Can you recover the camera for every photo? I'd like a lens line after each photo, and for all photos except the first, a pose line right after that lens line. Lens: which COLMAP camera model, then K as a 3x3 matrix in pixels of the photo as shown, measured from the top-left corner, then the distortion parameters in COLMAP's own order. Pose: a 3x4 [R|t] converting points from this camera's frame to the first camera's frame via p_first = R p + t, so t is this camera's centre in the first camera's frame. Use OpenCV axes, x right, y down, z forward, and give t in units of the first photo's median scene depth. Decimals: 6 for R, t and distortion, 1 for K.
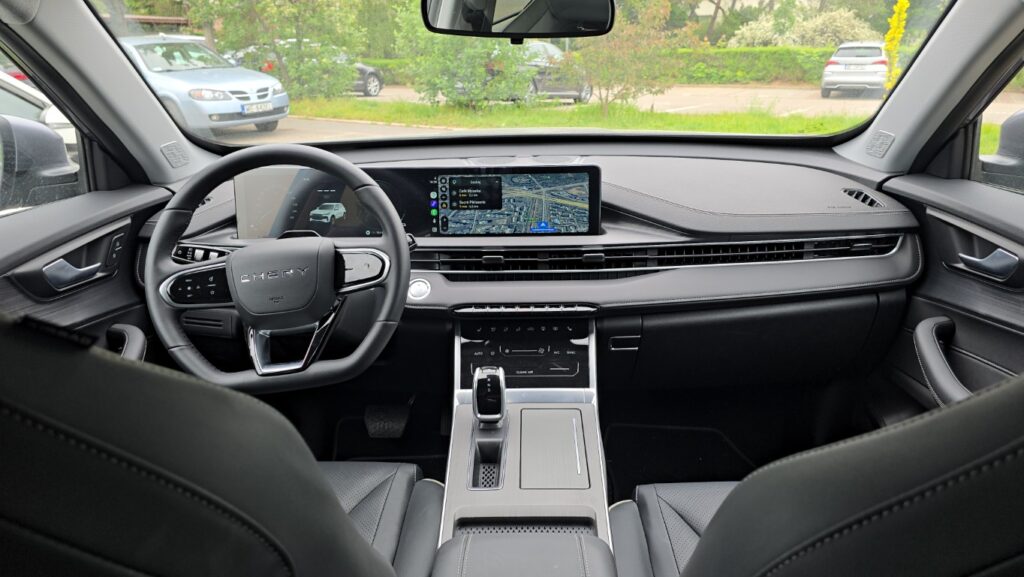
lens RADIAL K [[692.4, 0, 512.0], [0, 692.4, 288.5], [0, 0, 1]] dist [-0.000528, 0.000404]
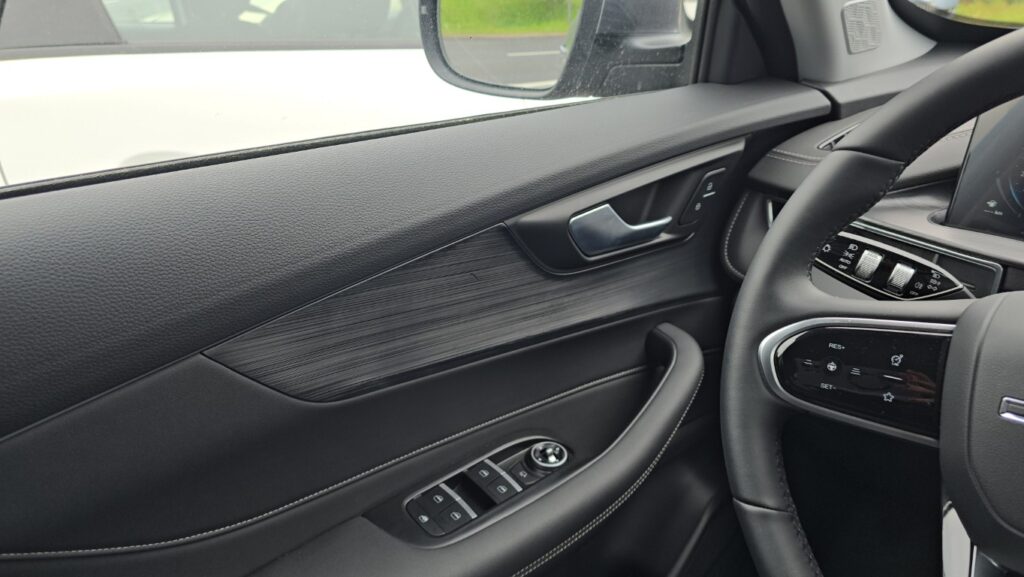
lens RADIAL K [[655.1, 0, 512.0], [0, 655.1, 288.5], [0, 0, 1]] dist [0.002717, -0.000413]
pose [[0.667653, 0.319549, -0.672404, -0.310416], [-0.219333, 0.947538, 0.232518, -0.076175], [0.711429, -0.007761, 0.702715, 0.542788]]
